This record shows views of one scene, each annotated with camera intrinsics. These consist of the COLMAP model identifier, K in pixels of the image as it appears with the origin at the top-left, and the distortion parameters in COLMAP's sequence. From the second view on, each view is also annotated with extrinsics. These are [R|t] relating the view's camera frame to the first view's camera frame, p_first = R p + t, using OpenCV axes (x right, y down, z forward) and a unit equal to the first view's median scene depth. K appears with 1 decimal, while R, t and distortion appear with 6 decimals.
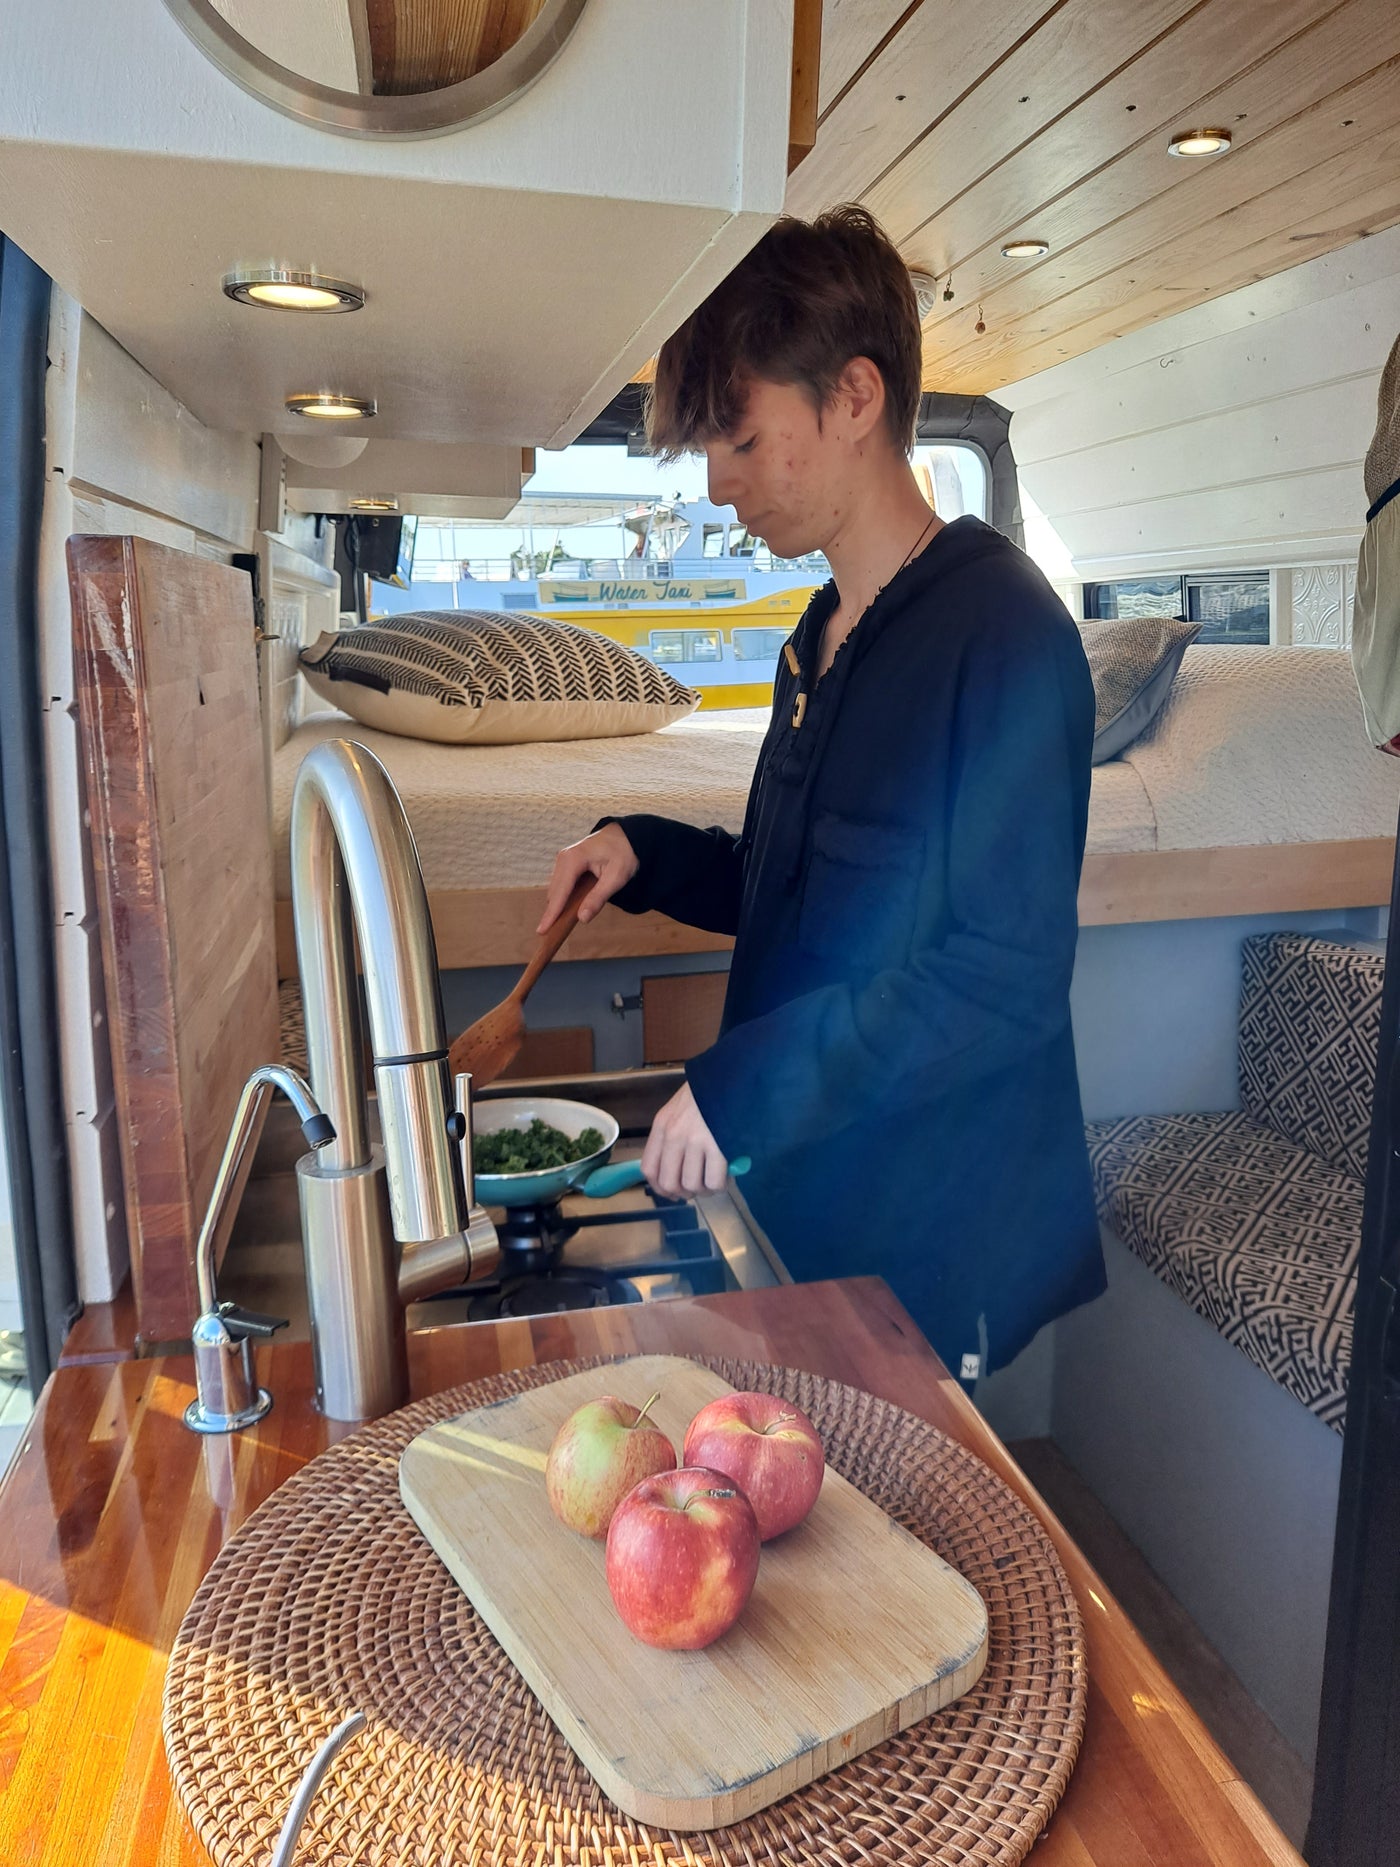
lens RADIAL K [[1399.4, 0, 707.7], [0, 1399.4, 922.2], [0, 0, 1]] dist [0.017951, -0.000753]
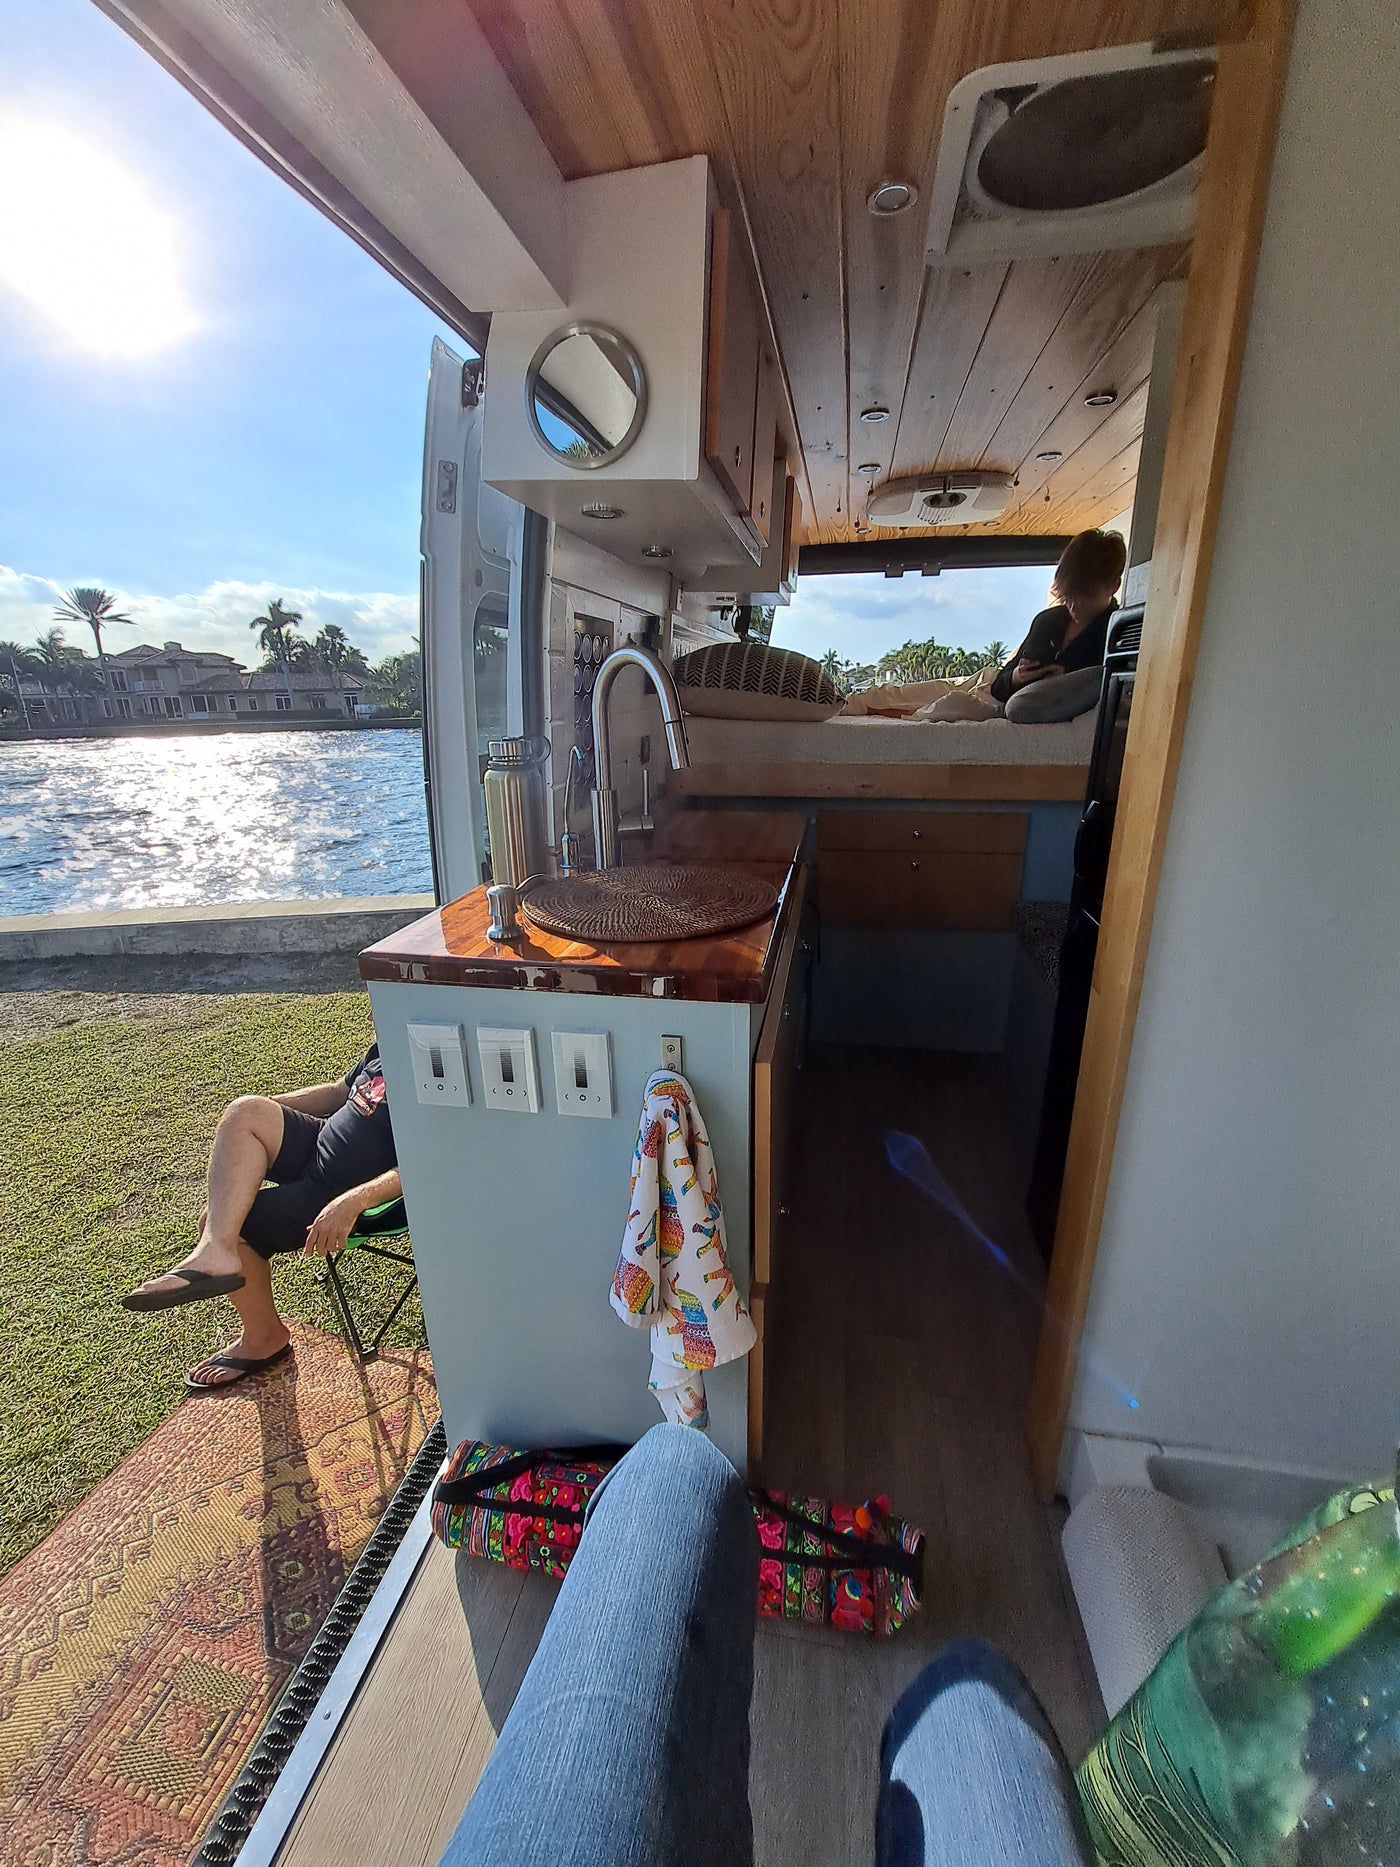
lens RADIAL K [[752.3, 0, 702.1], [0, 752.3, 935.7], [0, 0, 1]] dist [-0.007891, -0.001890]
pose [[0.926433, 0.126541, -0.354555, 0.259610], [-0.086625, 0.988197, 0.126342, 0.109630], [0.366358, -0.086334, 0.926460, -0.240357]]
